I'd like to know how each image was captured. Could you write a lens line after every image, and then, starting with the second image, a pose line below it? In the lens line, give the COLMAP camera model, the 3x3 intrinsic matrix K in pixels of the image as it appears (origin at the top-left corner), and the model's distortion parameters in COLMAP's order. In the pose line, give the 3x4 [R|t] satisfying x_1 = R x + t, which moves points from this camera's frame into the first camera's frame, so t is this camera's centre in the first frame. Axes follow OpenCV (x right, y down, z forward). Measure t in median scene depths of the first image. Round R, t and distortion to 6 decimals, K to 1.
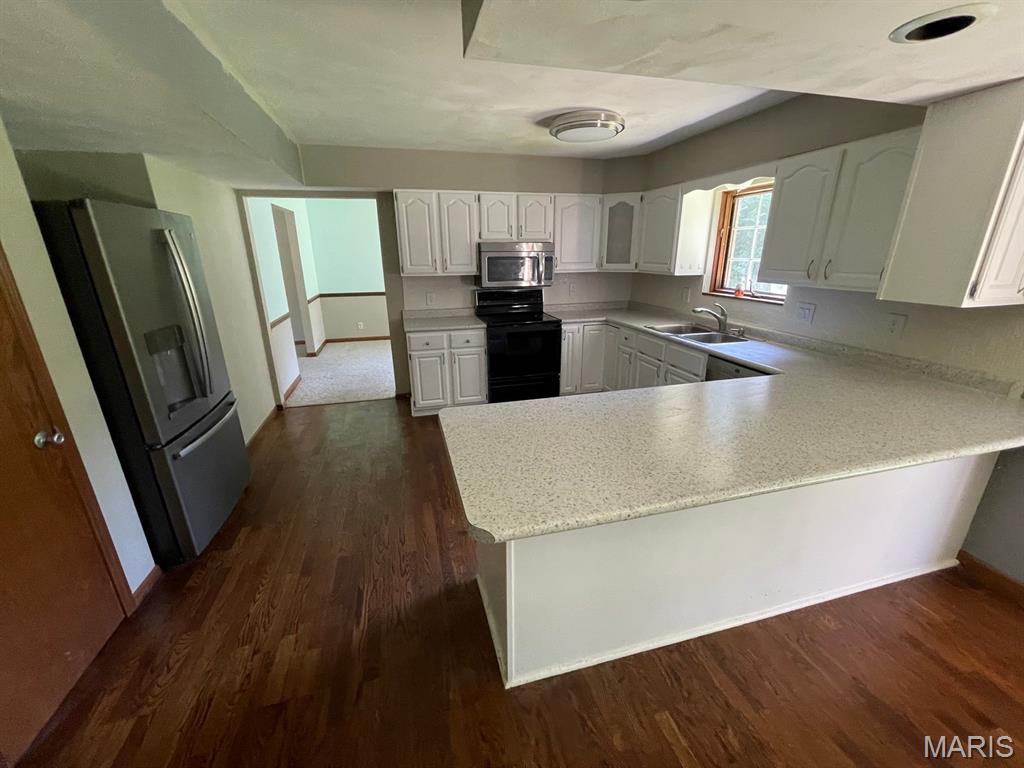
lens RADIAL K [[413.1, 0, 511.7], [0, 413.1, 386.3], [0, 0, 1]] dist [0.002055, 0.000402]
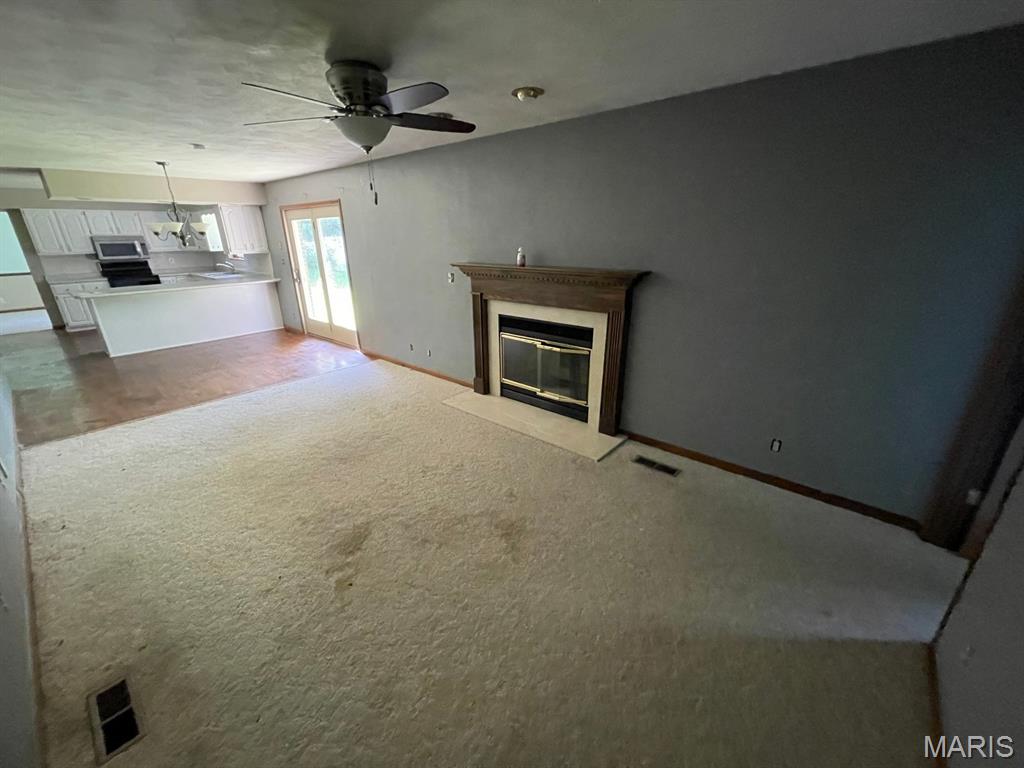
lens RADIAL K [[411.4, 0, 510.5], [0, 411.4, 392.3], [0, 0, 1]] dist [-0.002271, 0.000034]
pose [[0.831267, -0.199142, 0.518978, 0.415497], [0.176552, 0.979869, 0.093206, 0.538934], [-0.527091, 0.014148, 0.849691, -1.669204]]
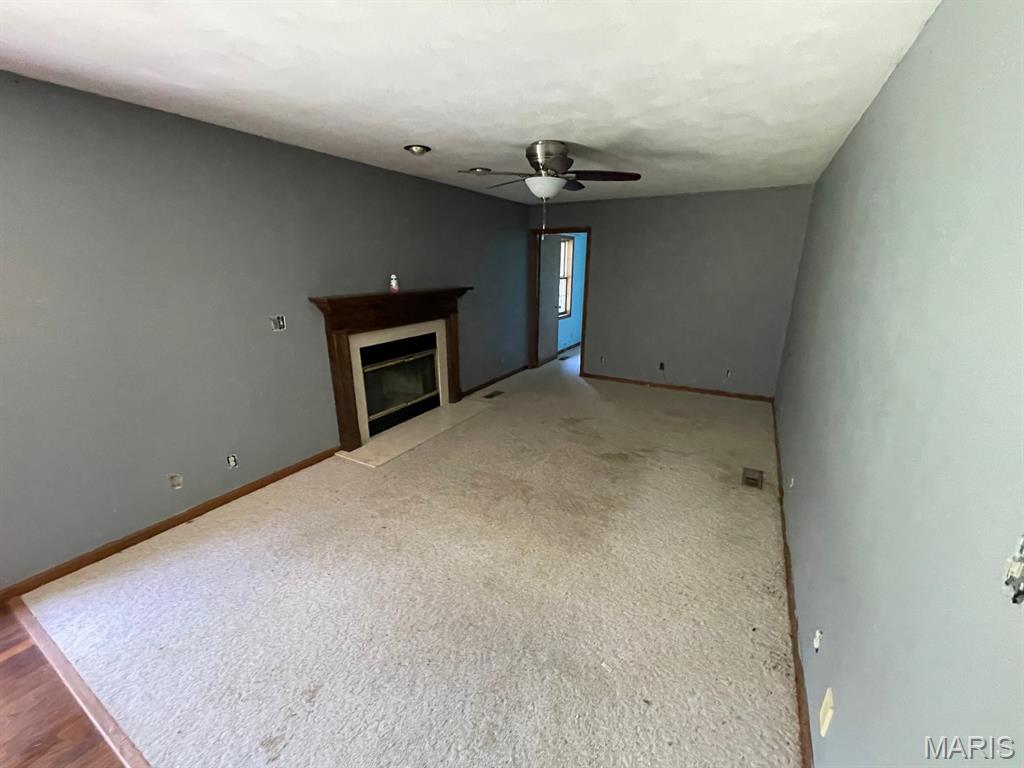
lens RADIAL K [[413.1, 0, 511.7], [0, 413.1, 386.3], [0, 0, 1]] dist [0.002055, 0.000402]
pose [[-0.702693, -0.200156, 0.682760, 0.065449], [0.224468, 0.848241, 0.479689, 0.144518], [-0.675157, 0.490332, -0.551124, -0.479864]]
